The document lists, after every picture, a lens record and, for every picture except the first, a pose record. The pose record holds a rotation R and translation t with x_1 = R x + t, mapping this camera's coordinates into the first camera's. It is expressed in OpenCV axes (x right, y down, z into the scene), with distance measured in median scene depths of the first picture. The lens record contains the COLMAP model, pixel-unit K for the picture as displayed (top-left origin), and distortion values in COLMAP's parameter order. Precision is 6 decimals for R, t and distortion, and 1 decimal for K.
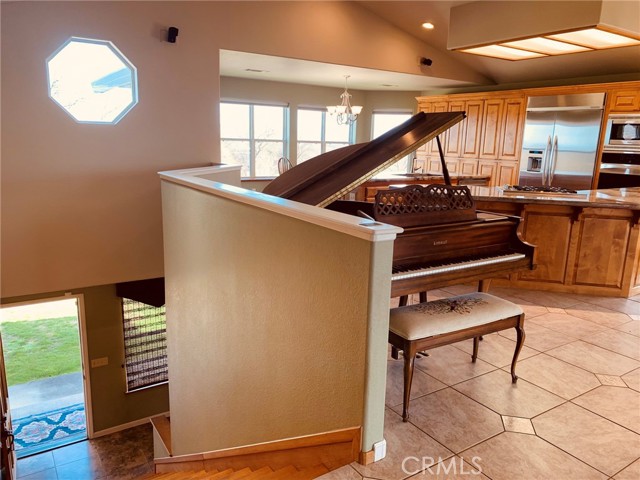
lens RADIAL K [[492.4, 0, 323.2], [0, 492.4, 241.9], [0, 0, 1]] dist [0.052351, -0.061142]
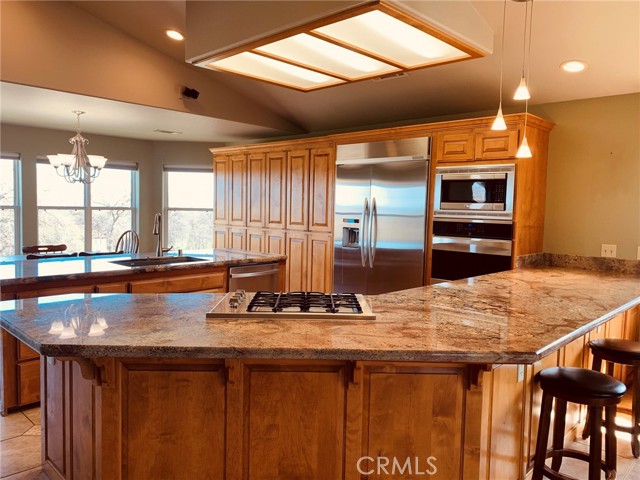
lens RADIAL K [[492.4, 0, 315.8], [0, 492.4, 239.5], [0, 0, 1]] dist [0.052351, -0.061142]
pose [[0.976743, -0.026139, 0.212816, 0.230744], [0.054425, 0.990259, -0.128161, -0.067538], [-0.207393, 0.136763, 0.968651, 0.336345]]
